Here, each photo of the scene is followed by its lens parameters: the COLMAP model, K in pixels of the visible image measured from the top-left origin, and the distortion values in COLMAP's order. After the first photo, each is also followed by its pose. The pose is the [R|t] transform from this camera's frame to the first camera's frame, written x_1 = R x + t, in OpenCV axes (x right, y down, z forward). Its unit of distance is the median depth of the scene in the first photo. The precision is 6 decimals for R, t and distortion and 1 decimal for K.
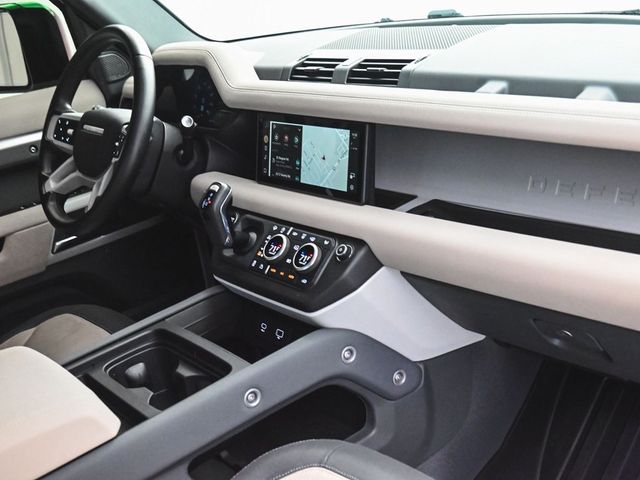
lens RADIAL K [[766.1, 0, 320.0], [0, 766.1, 240.0], [0, 0, 1]] dist [0.006870, 0.047828]
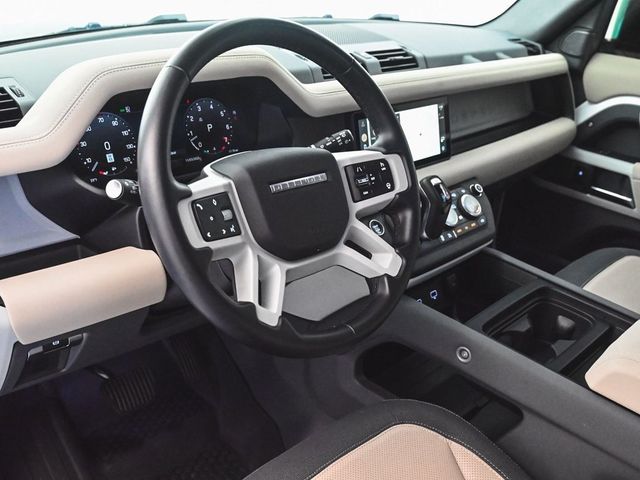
lens RADIAL K [[654.7, 0, 320.0], [0, 654.7, 240.0], [0, 0, 1]] dist [-0.017250, -0.017517]
pose [[-0.100674, -0.291334, 0.951309, -0.952921], [0.293101, 0.905049, 0.308185, -0.304939], [-0.950766, 0.309855, -0.005725, 1.166304]]
